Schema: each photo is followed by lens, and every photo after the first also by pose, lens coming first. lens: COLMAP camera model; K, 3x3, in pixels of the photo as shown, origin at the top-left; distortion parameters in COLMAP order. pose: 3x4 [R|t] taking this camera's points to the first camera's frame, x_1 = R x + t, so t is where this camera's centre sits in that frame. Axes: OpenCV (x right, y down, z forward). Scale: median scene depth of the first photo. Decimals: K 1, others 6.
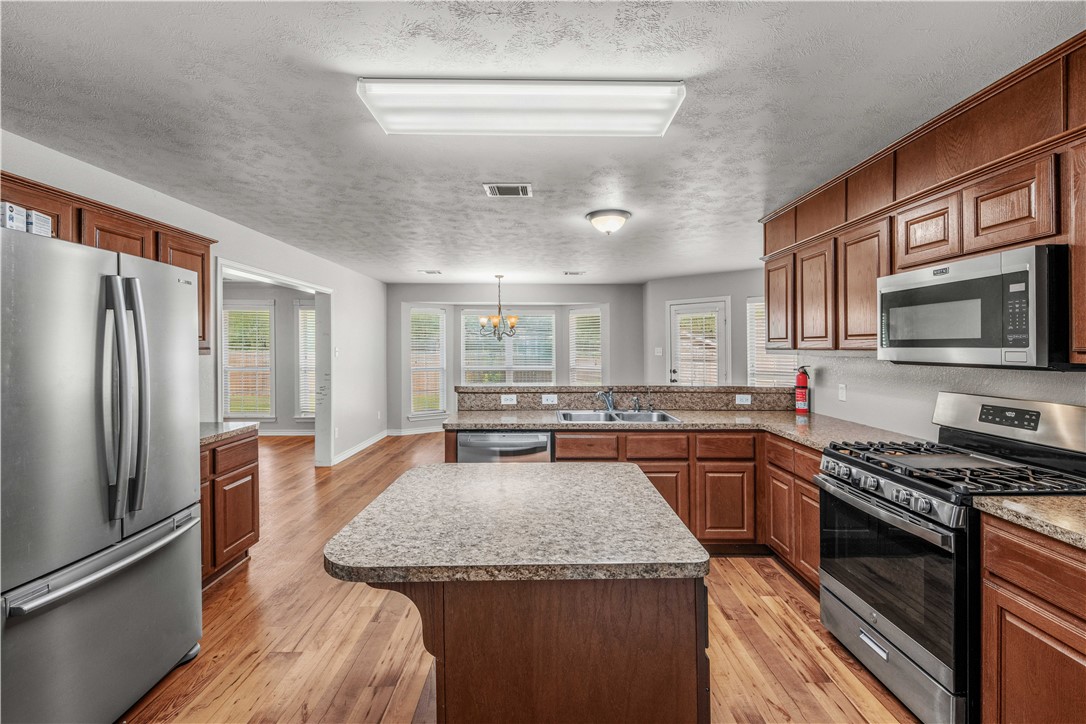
lens RADIAL K [[465.1, 0, 544.4], [0, 465.1, 339.4], [0, 0, 1]] dist [0.009554, -0.001769]
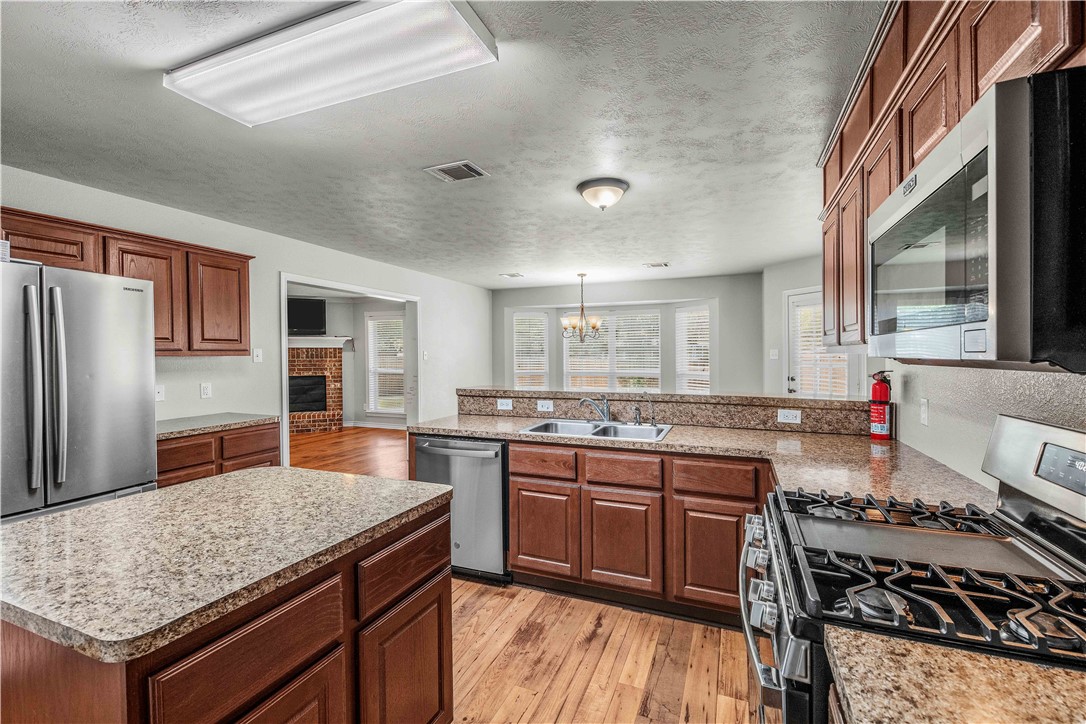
lens RADIAL K [[465.1, 0, 551.7], [0, 465.1, 355.5], [0, 0, 1]] dist [0.009554, -0.001769]
pose [[0.923357, -0.003794, -0.383923, 0.373450], [0.011559, 0.999773, 0.017919, 0.017719], [0.383767, -0.020984, 0.923191, 0.195999]]
